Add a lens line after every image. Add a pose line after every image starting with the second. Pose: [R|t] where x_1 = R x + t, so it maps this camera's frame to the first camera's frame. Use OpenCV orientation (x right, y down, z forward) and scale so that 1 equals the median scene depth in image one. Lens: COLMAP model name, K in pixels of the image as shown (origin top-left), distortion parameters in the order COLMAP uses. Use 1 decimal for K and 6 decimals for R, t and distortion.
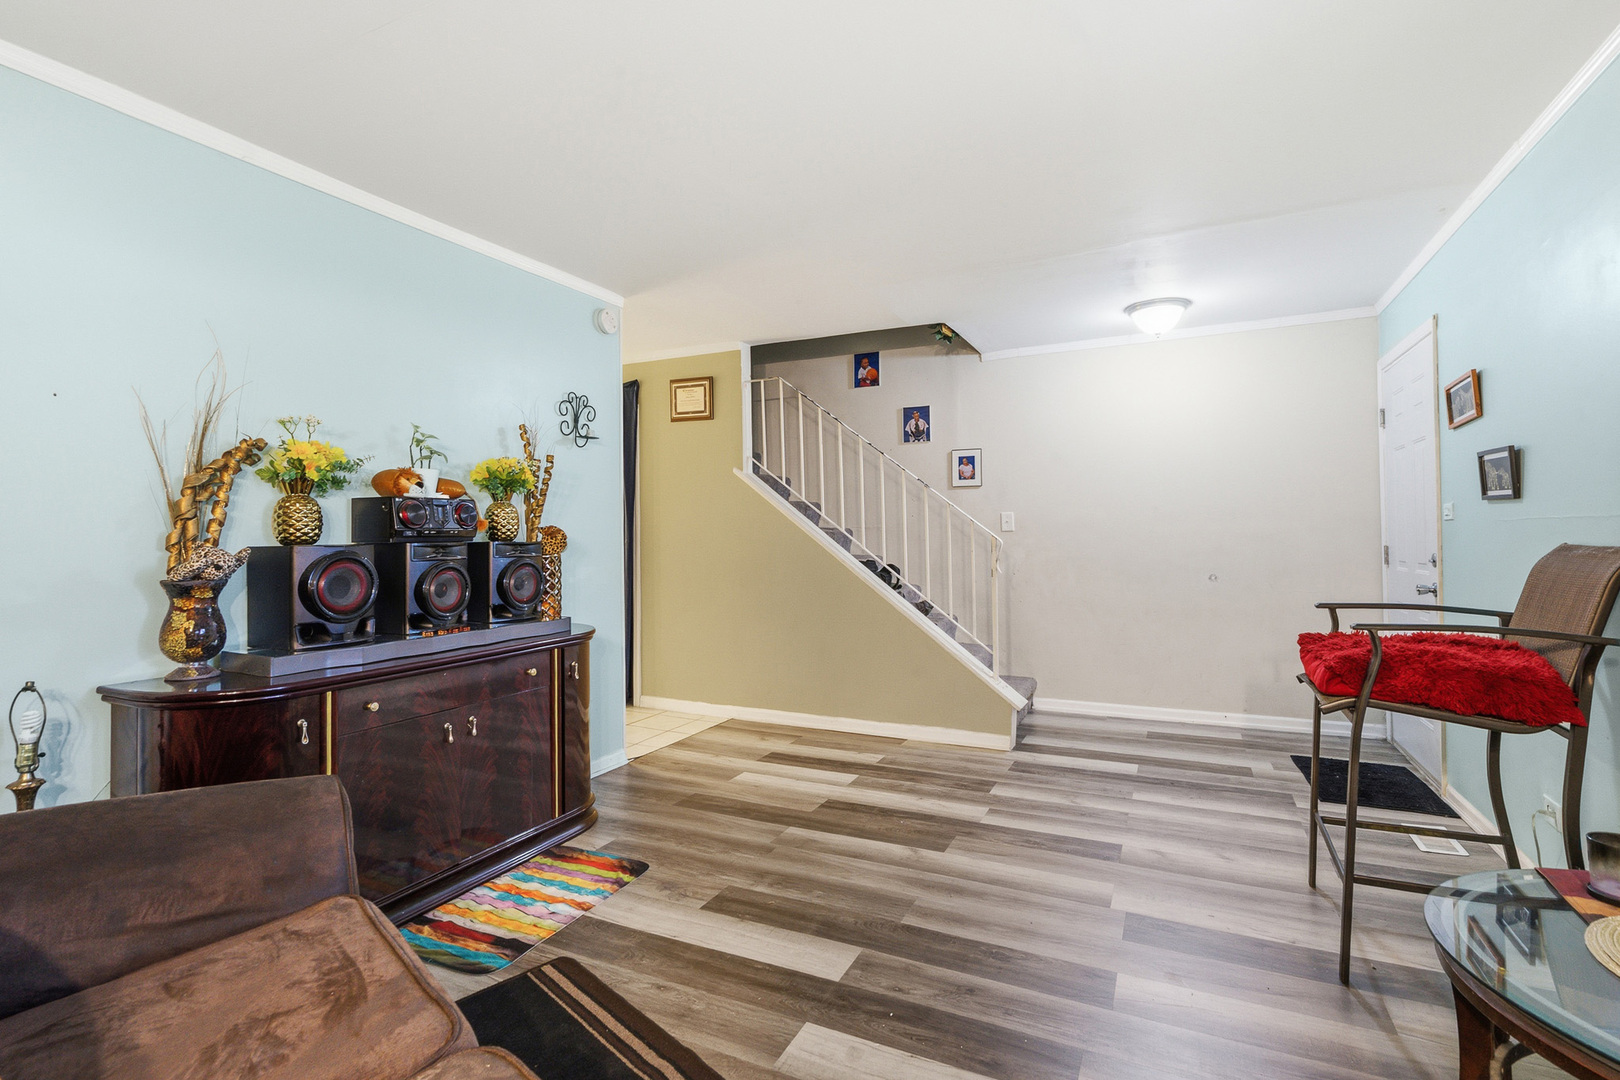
lens RADIAL K [[766.4, 0, 810.0], [0, 766.4, 540.0], [0, 0, 1]] dist [-0.059338, 0.000070]
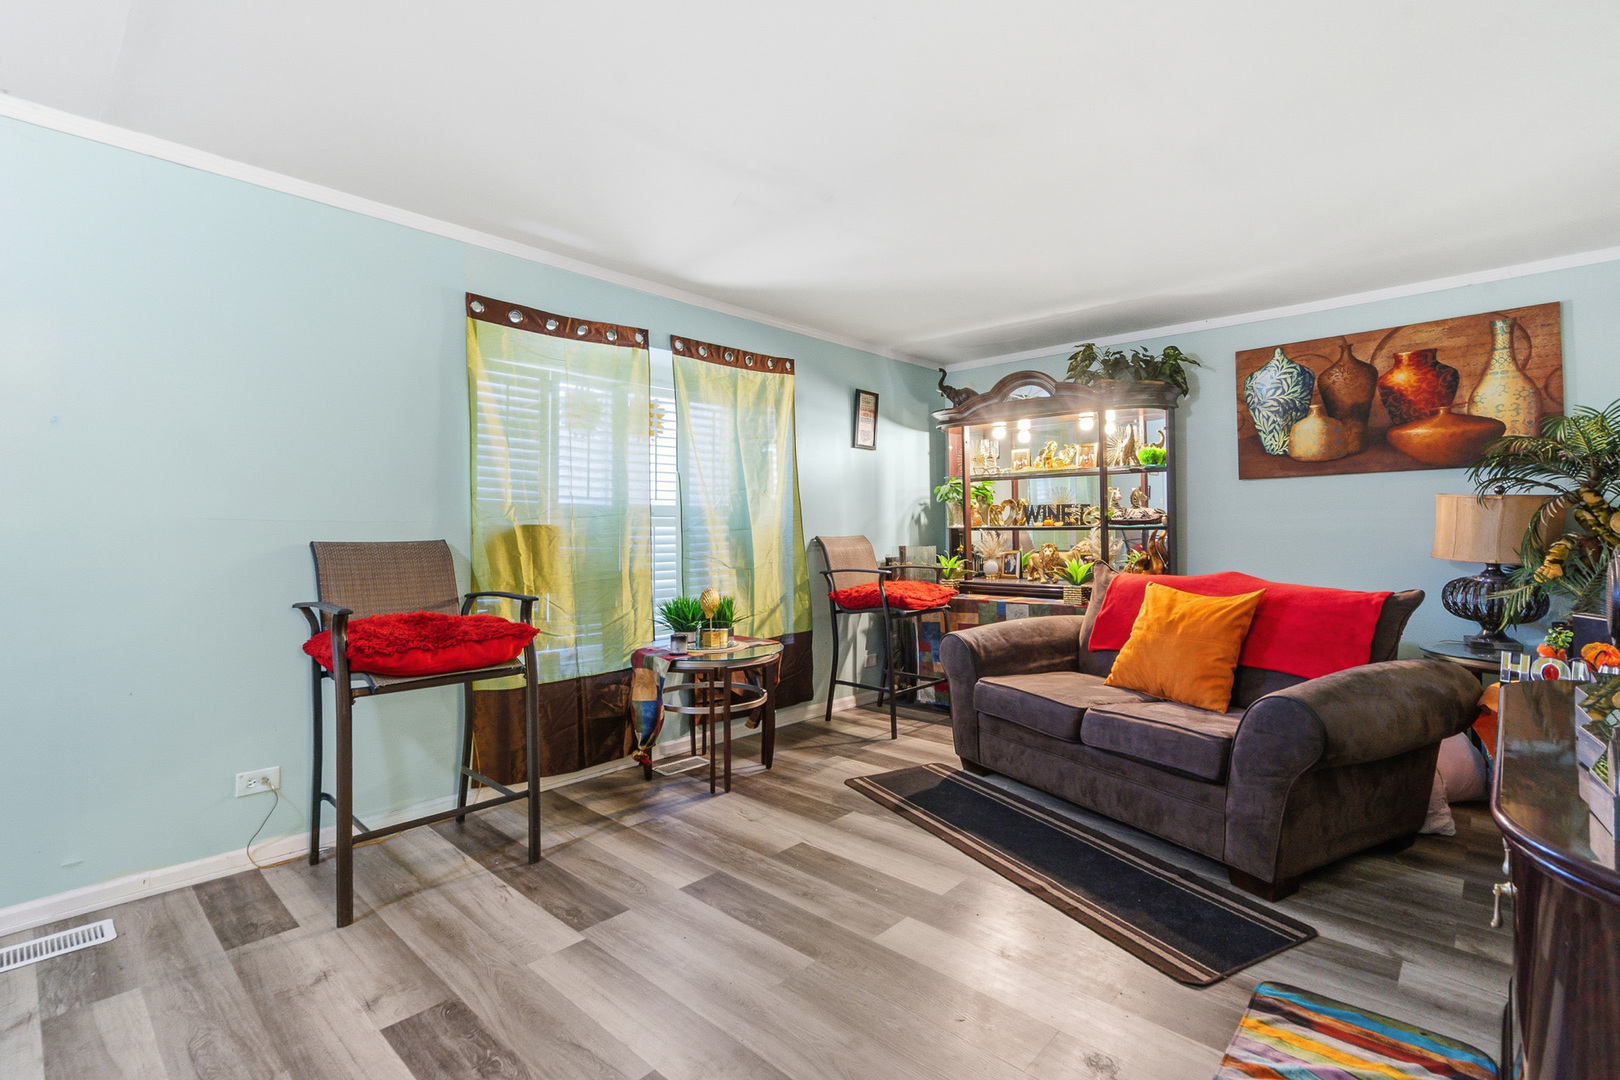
lens RADIAL K [[752.6, 0, 804.8], [0, 752.6, 523.6], [0, 0, 1]] dist [-0.001132, 0.000019]
pose [[-0.956574, 0.013430, 0.291180, -0.111575], [0.012874, 0.999910, -0.003826, -0.008535], [-0.291205, 0.000089, -0.956661, 1.526662]]
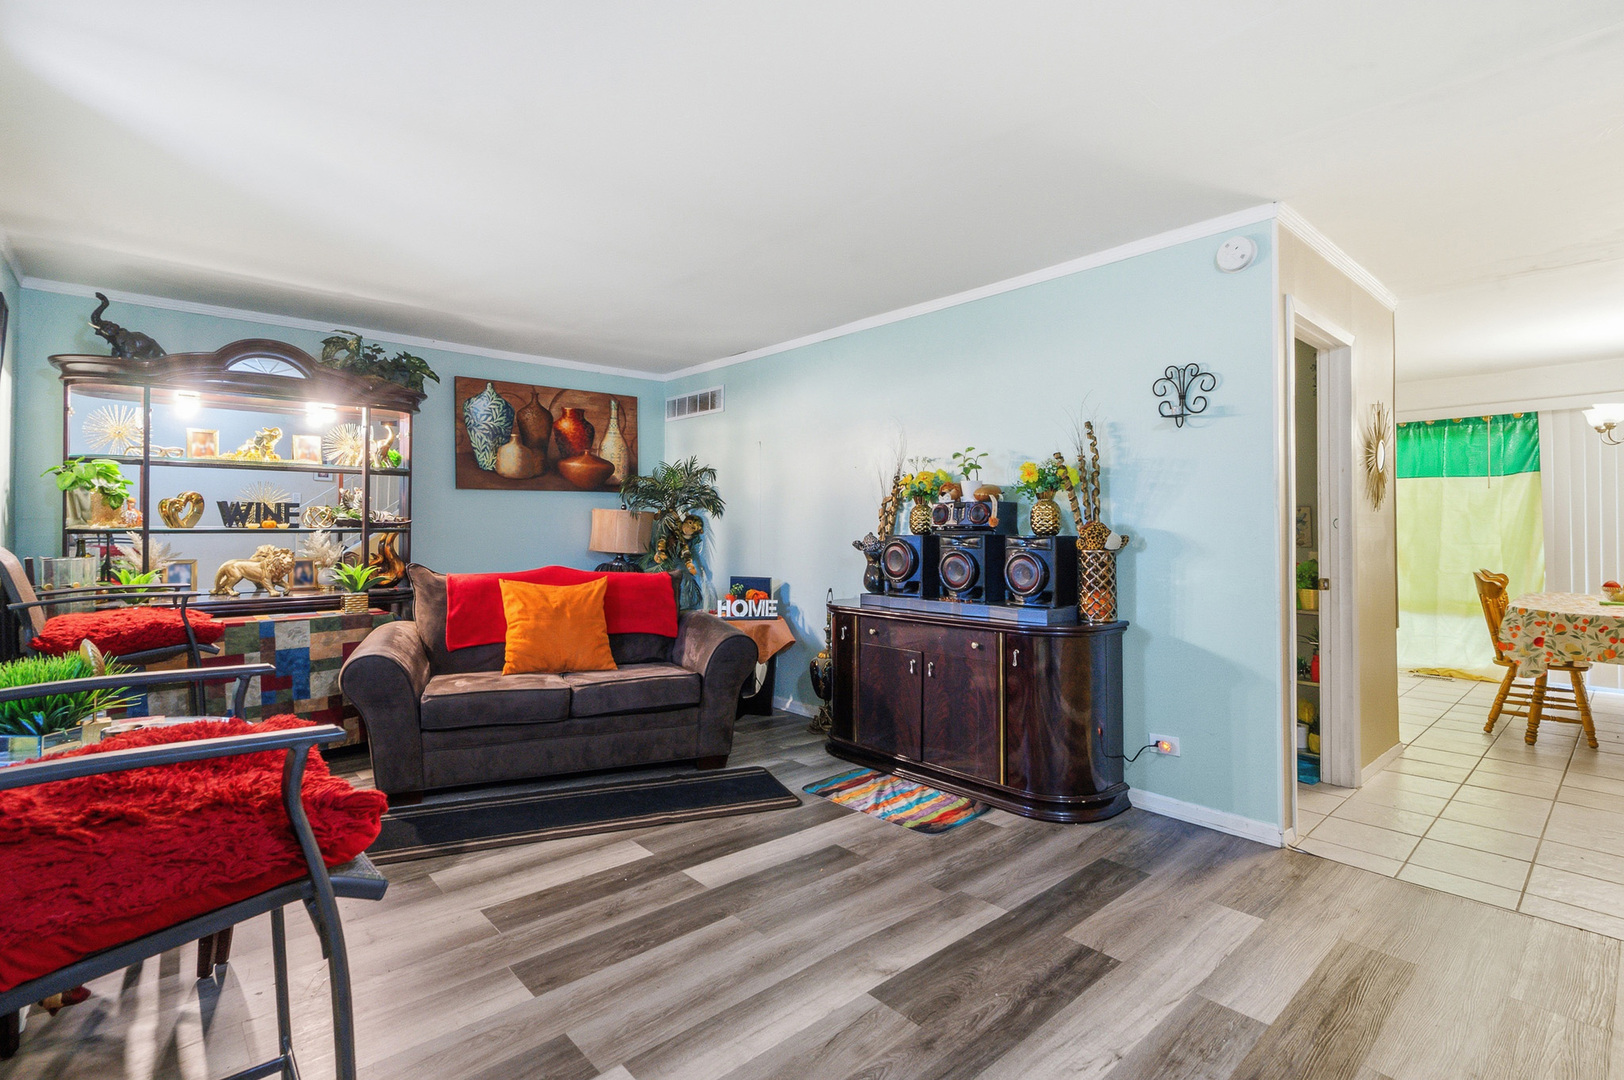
lens RADIAL K [[754.4, 0, 806.8], [0, 754.4, 523.6], [0, 0, 1]] dist [-0.001132, 0.000019]
pose [[-0.387059, 0.000798, -0.922054, 0.833319], [-0.003534, 0.999991, 0.002349, -0.018447], [0.922048, 0.004168, -0.387053, 1.215986]]
